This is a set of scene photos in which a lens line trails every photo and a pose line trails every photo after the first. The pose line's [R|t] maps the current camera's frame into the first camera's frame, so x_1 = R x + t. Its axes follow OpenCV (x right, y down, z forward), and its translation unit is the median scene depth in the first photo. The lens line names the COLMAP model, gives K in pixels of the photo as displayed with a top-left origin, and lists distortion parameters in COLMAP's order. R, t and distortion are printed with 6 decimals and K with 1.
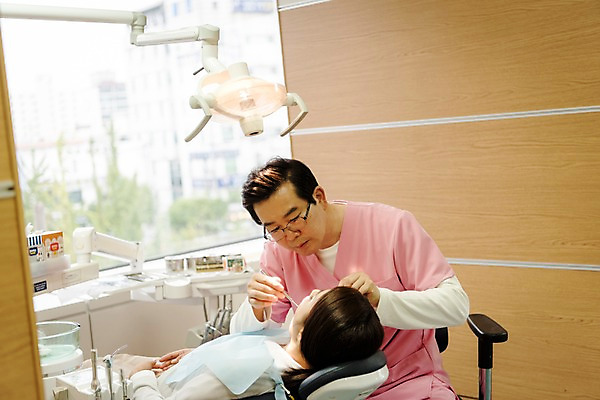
lens RADIAL K [[978.1, 0, 300.4], [0, 978.1, 200.0], [0, 0, 1]] dist [0.017767, 0.000000]
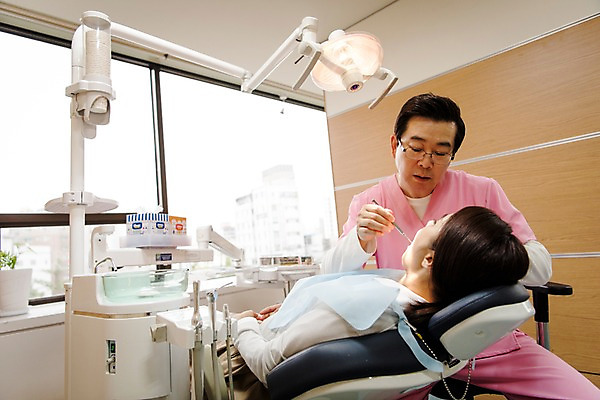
lens RADIAL K [[409.8, 0, 298.4], [0, 409.8, 199.7], [0, 0, 1]] dist [0.008907, 0.004421]
pose [[0.999760, -0.001883, -0.021821, -0.101193], [-0.002186, 0.982740, -0.184977, 0.141401], [0.021793, 0.184980, 0.982501, 0.577702]]
